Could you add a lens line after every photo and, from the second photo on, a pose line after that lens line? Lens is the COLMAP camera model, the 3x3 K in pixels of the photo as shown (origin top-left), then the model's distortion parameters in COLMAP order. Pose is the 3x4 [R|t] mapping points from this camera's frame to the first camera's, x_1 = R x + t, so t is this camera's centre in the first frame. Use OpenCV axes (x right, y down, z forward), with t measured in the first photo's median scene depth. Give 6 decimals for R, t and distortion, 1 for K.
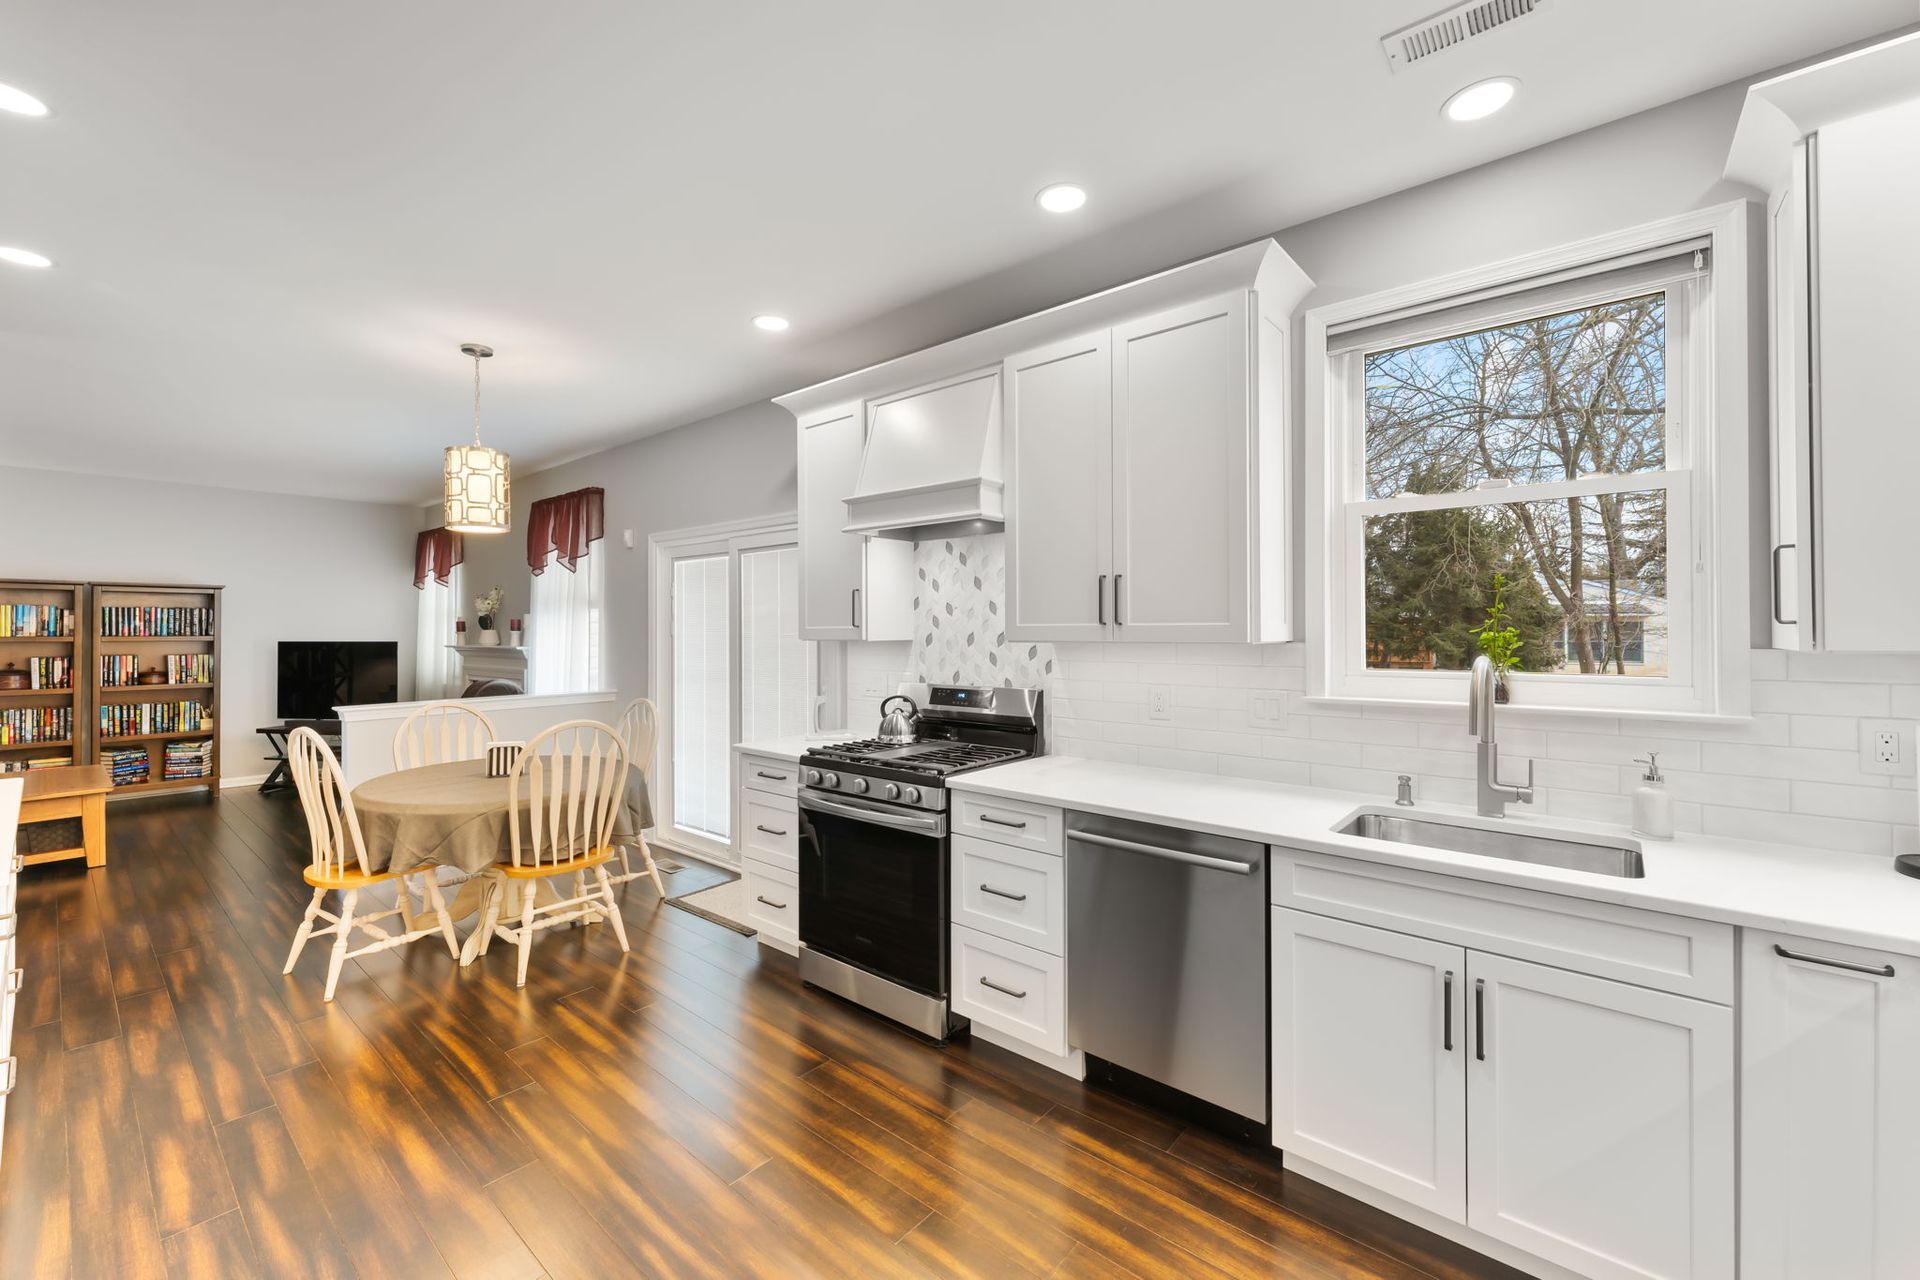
lens RADIAL K [[766.9, 0, 962.3], [0, 766.9, 627.5], [0, 0, 1]] dist [0.002126, -0.000152]
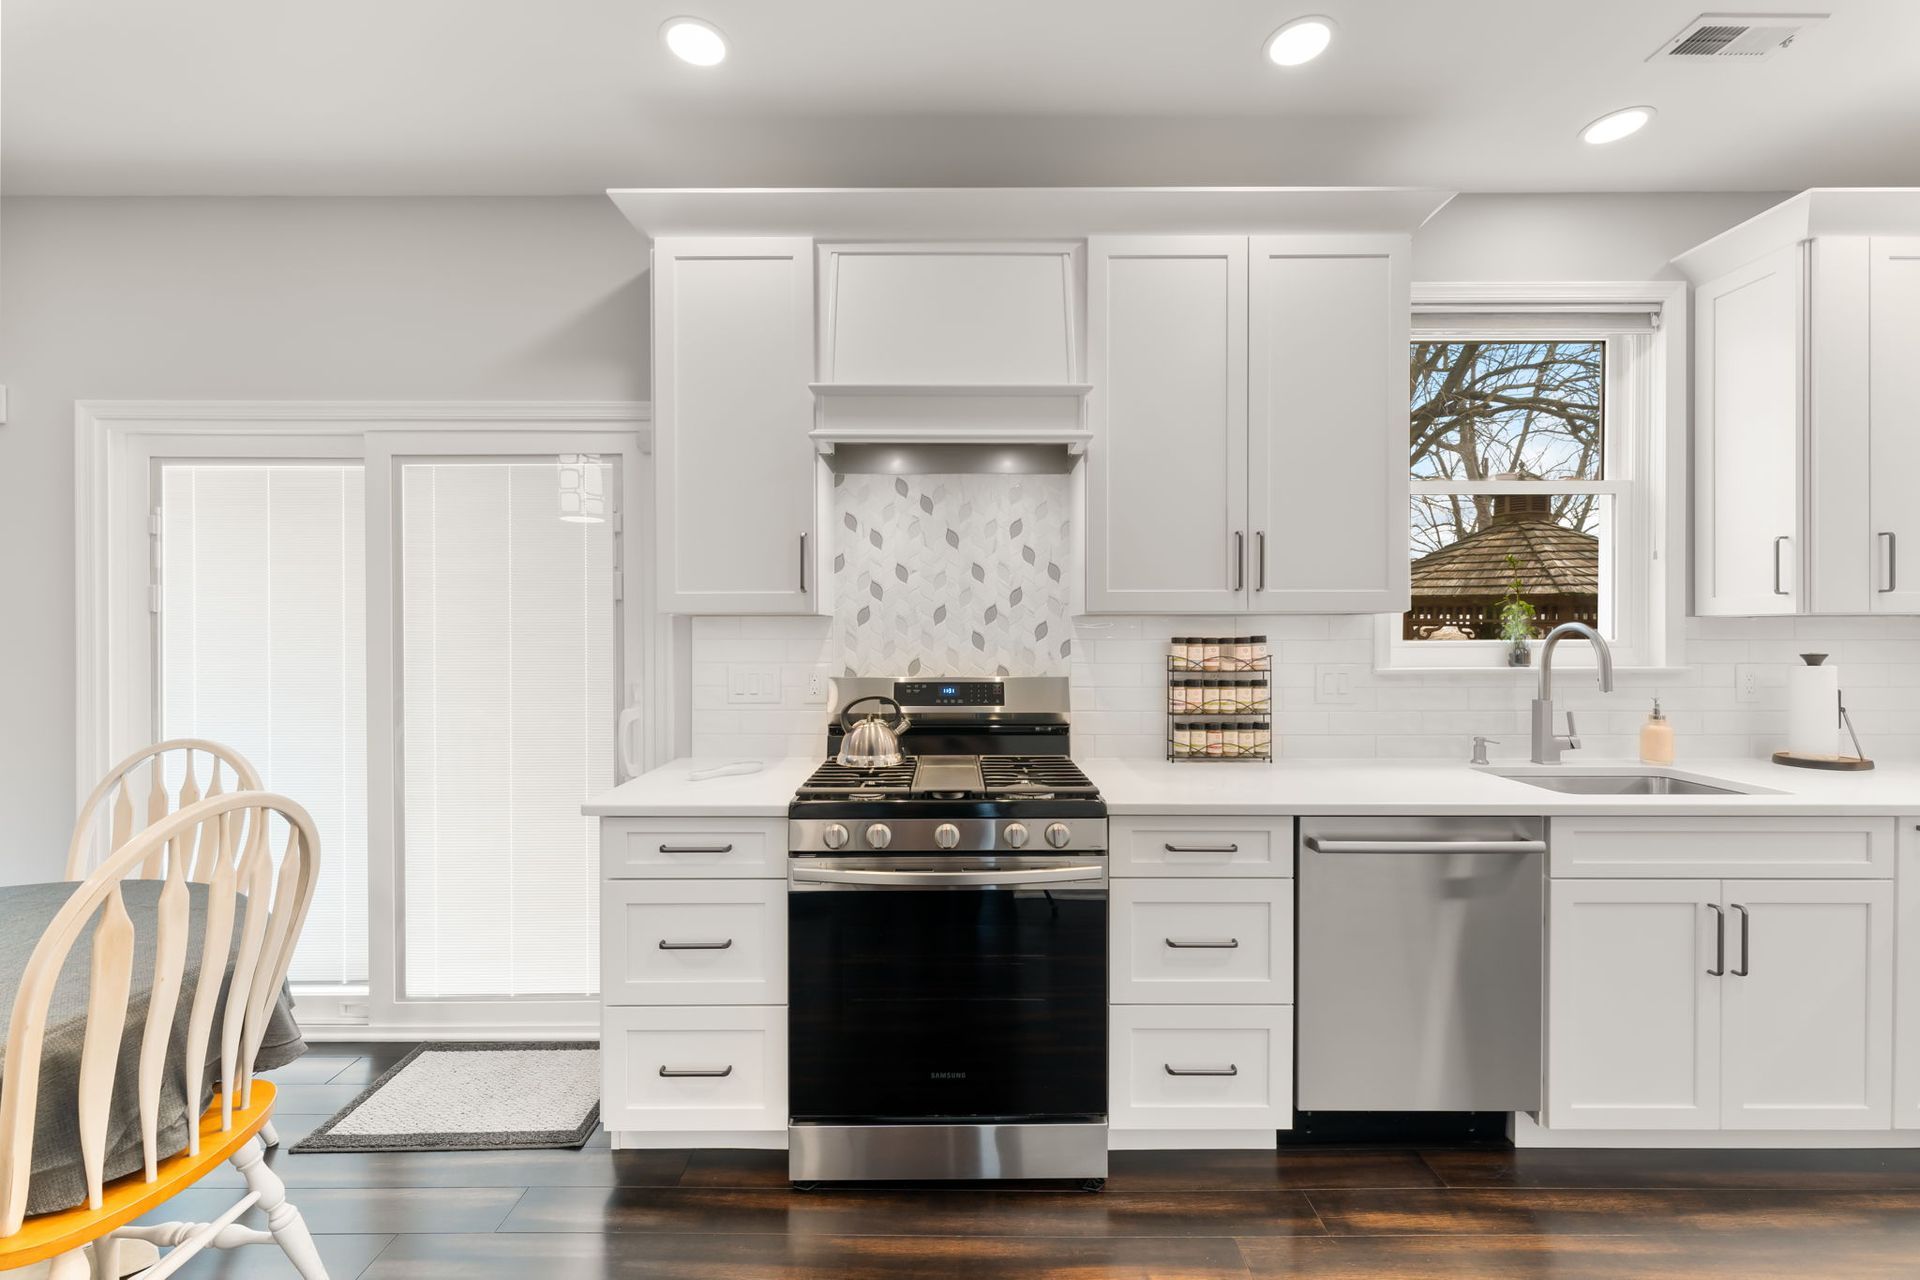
lens RADIAL K [[766.9, 0, 956.6], [0, 766.9, 635.6], [0, 0, 1]] dist [0.002126, -0.000152]
pose [[0.767998, 0.000585, 0.640452, -0.585026], [-0.003145, 0.999991, 0.002859, 0.043725], [-0.640444, -0.004210, 0.767993, 0.558078]]
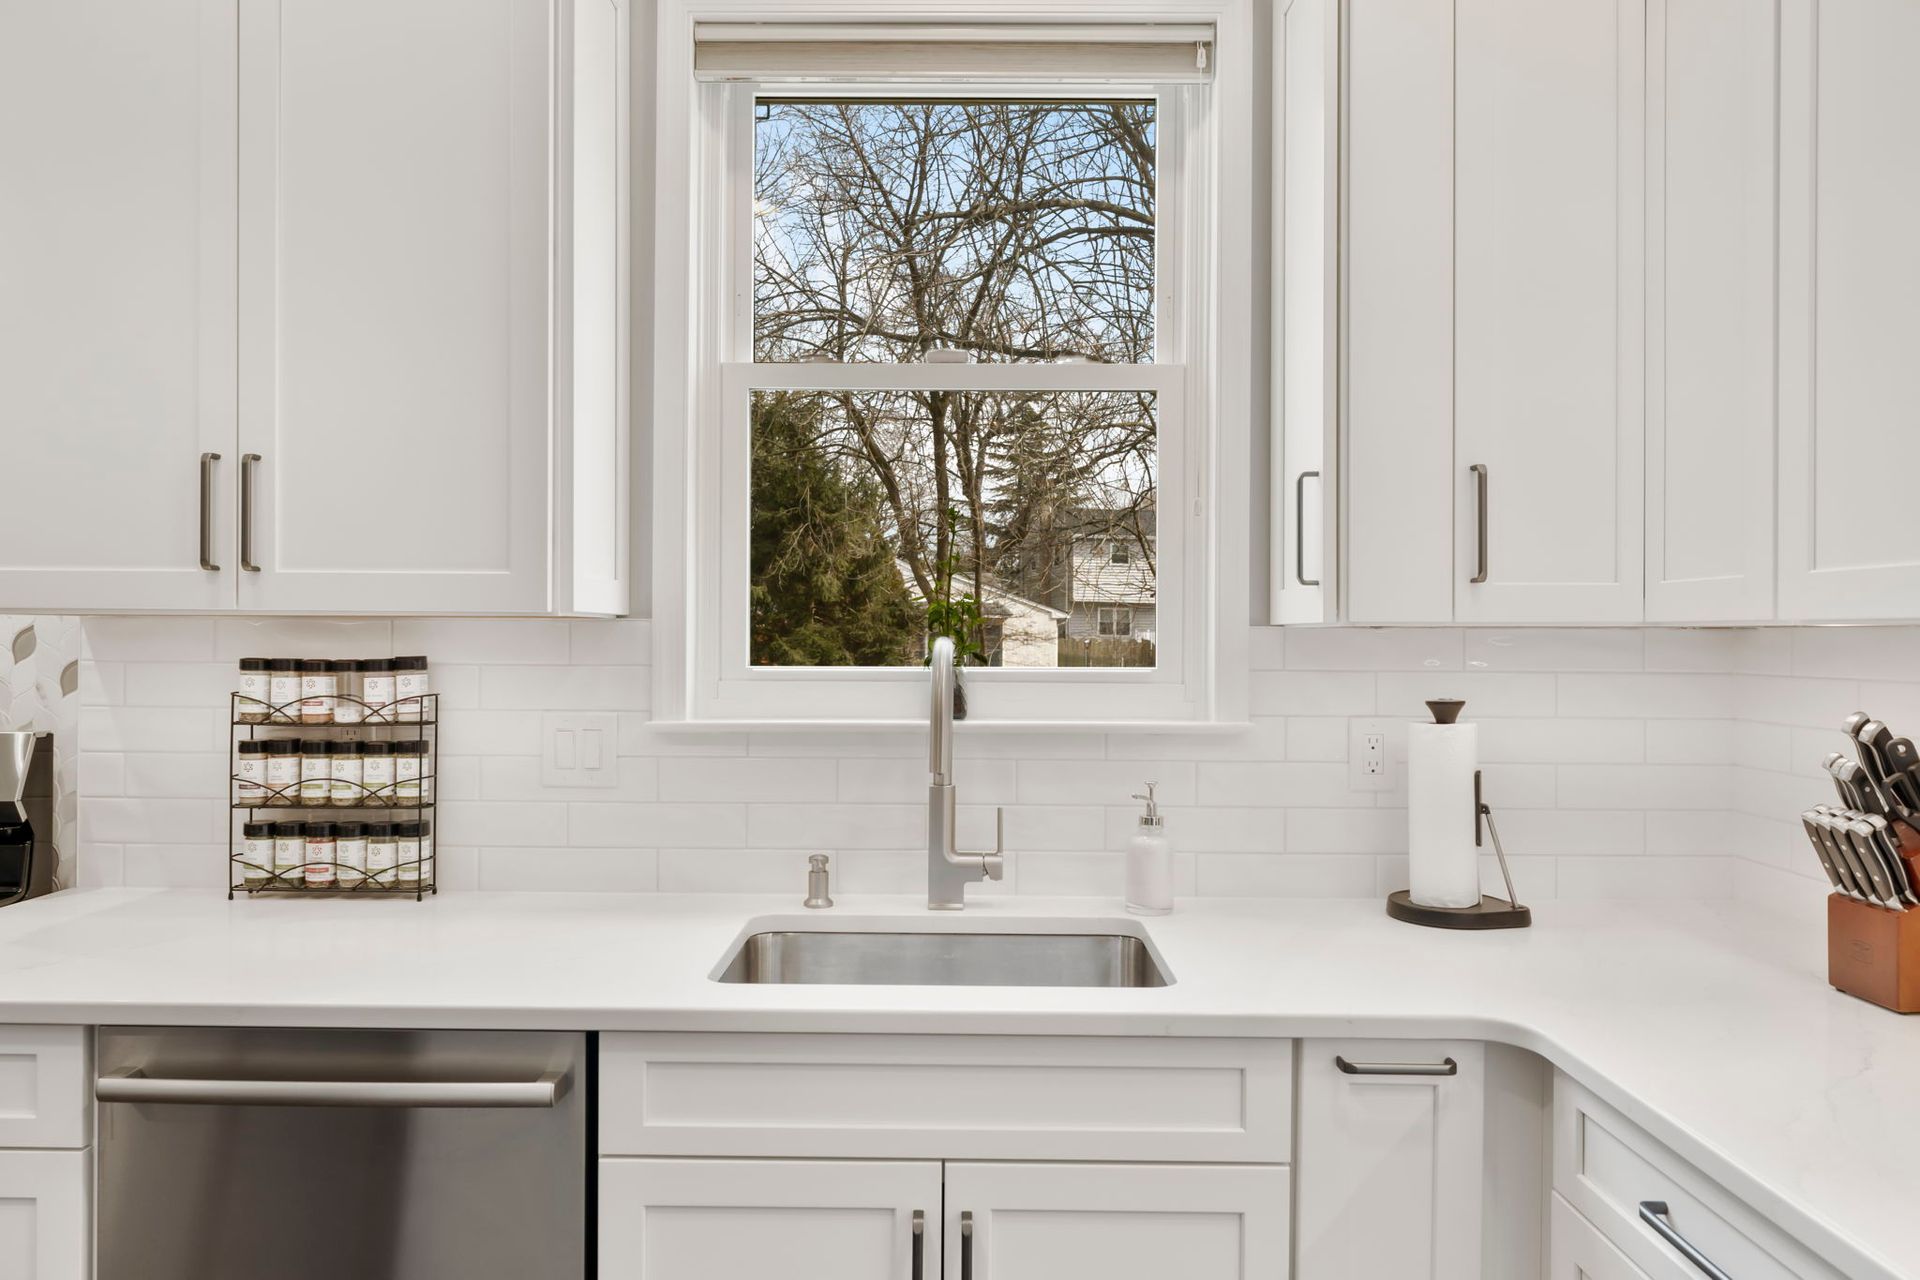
lens RADIAL K [[1271.6, 0, 944.2], [0, 1271.6, 638.3], [0, 0, 1]] dist [-0.000186, 0.005280]
pose [[0.775265, 0.006017, 0.631607, 0.052901], [-0.010529, 0.999939, 0.003397, 0.027226], [-0.631548, -0.009284, 0.775281, 0.195761]]
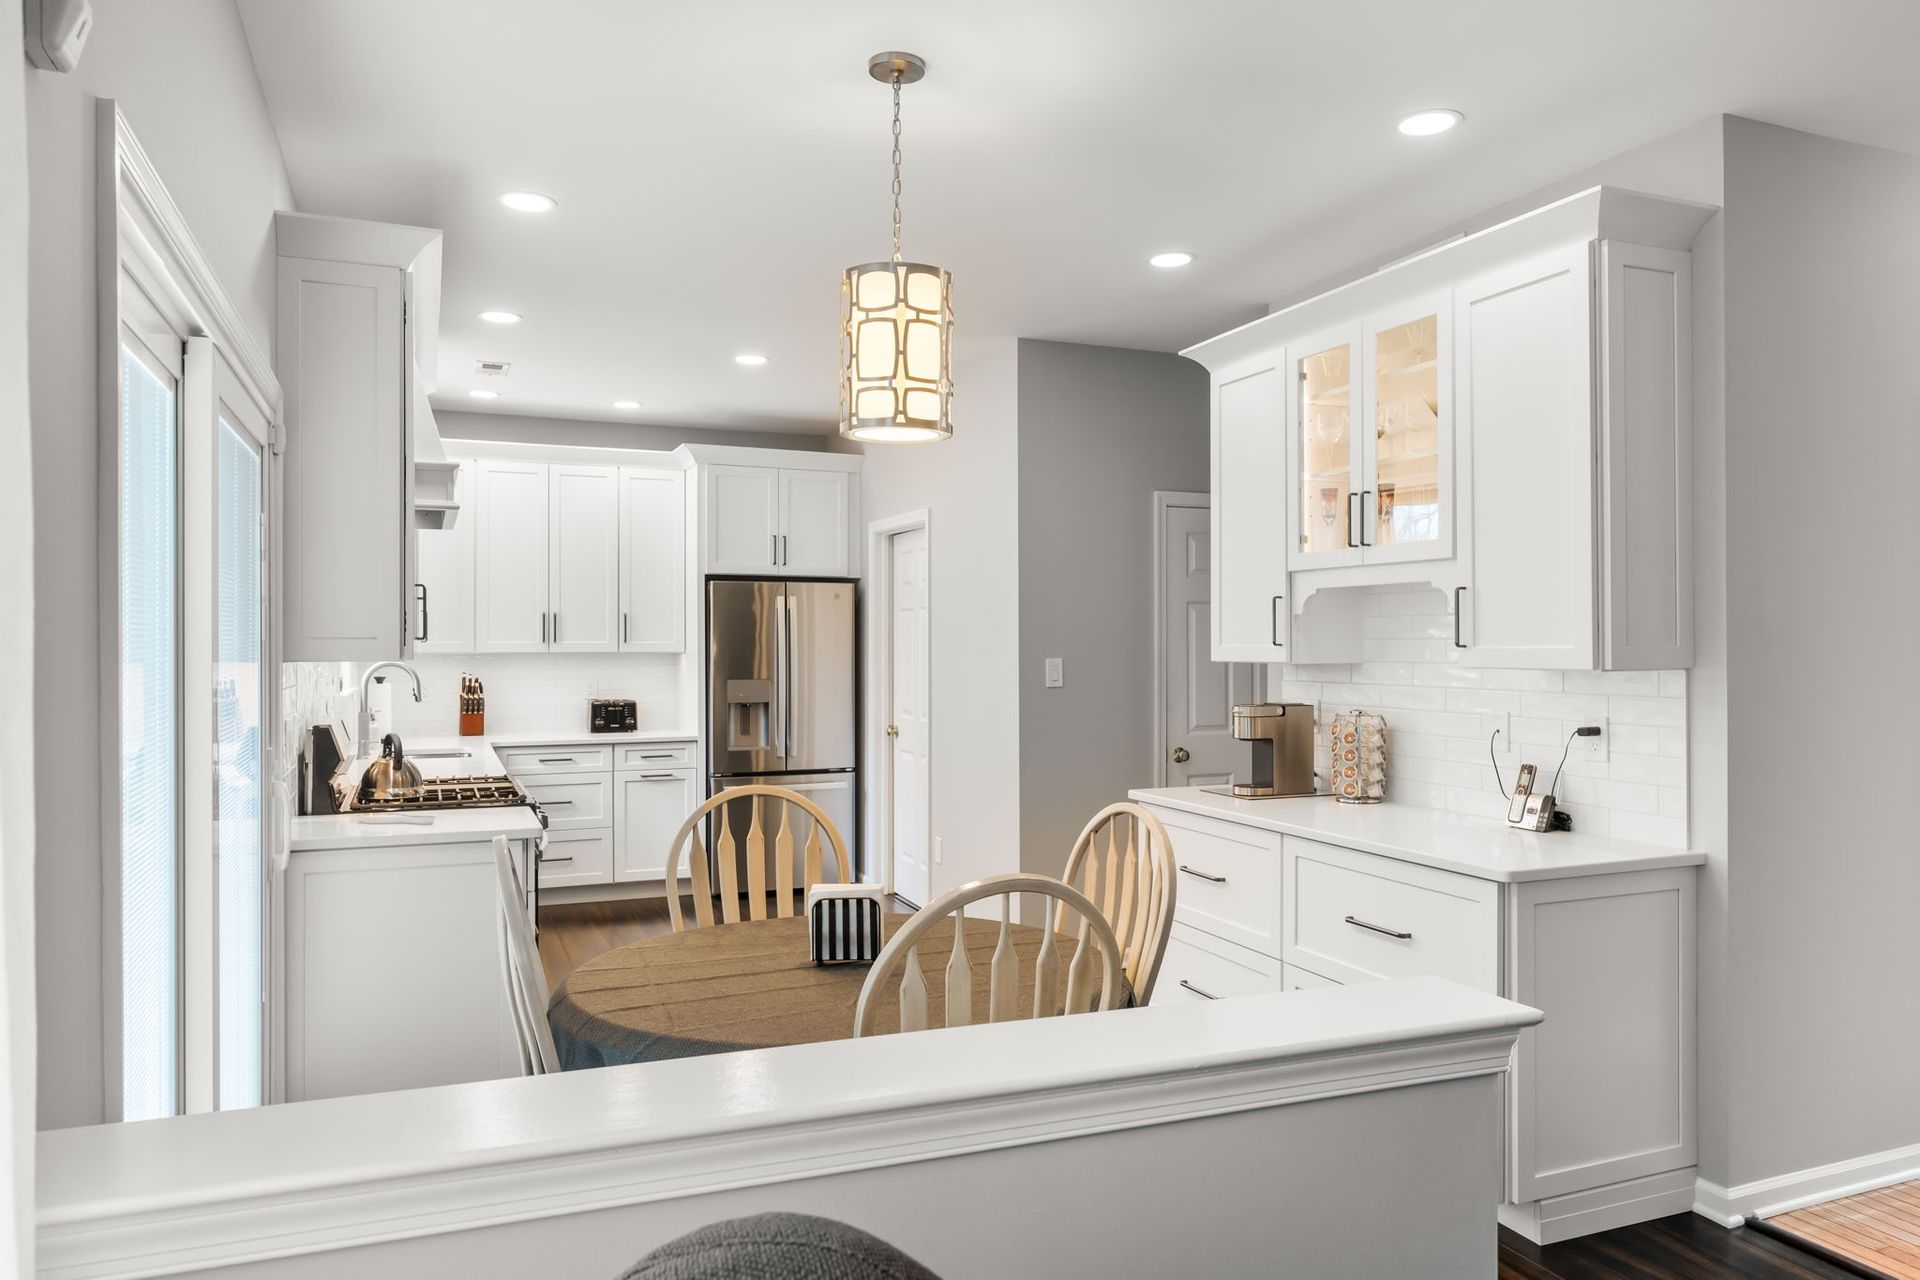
lens RADIAL K [[1271.6, 0, 960.1], [0, 1271.6, 638.6], [0, 0, 1]] dist [-0.000186, 0.005280]
pose [[-0.883367, 0.009073, 0.468593, -1.442332], [0.005650, 0.999946, -0.008712, 0.016825], [-0.468647, -0.005048, -0.883371, 2.318553]]
